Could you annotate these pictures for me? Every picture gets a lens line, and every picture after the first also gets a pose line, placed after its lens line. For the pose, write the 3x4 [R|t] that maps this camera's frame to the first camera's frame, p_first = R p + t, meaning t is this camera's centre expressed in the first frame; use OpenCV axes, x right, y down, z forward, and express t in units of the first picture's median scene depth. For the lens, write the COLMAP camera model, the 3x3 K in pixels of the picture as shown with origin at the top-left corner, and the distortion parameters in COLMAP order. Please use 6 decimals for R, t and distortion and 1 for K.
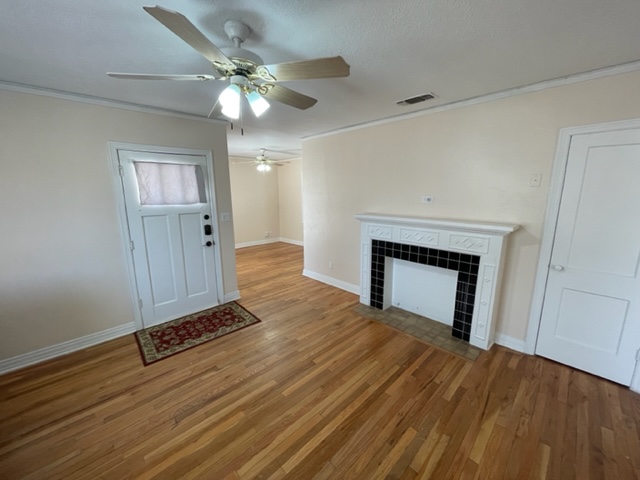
lens RADIAL K [[256.5, 0, 316.5], [0, 256.5, 239.1], [0, 0, 1]] dist [-0.002129, 0.000345]
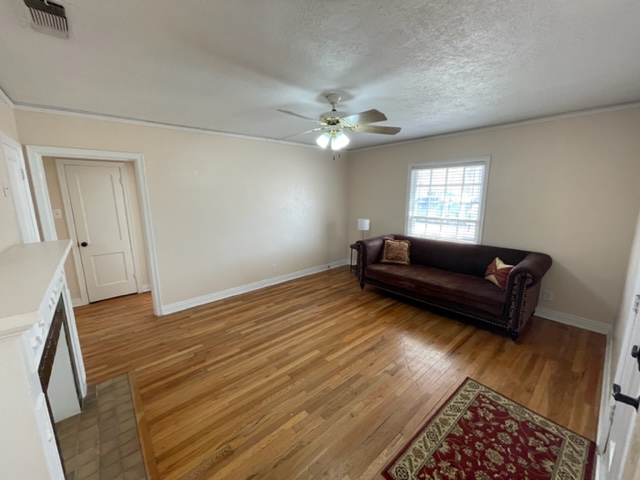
lens RADIAL K [[256.5, 0, 316.5], [0, 256.5, 239.1], [0, 0, 1]] dist [-0.002129, 0.000345]
pose [[-0.998479, 0.009180, 0.054368, -0.140946], [0.028375, 0.931005, 0.363902, -0.286108], [-0.047276, 0.364891, -0.929849, 1.448986]]
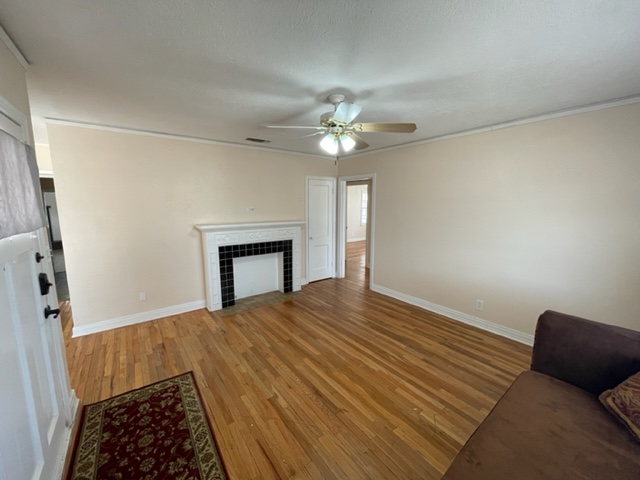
lens RADIAL K [[256.5, 0, 316.5], [0, 256.5, 239.1], [0, 0, 1]] dist [-0.002129, 0.000345]
pose [[0.121238, -0.132949, 0.983680, -0.980145], [0.186653, 0.976365, 0.108955, -0.088750], [-0.974916, 0.170397, 0.143188, 0.521150]]
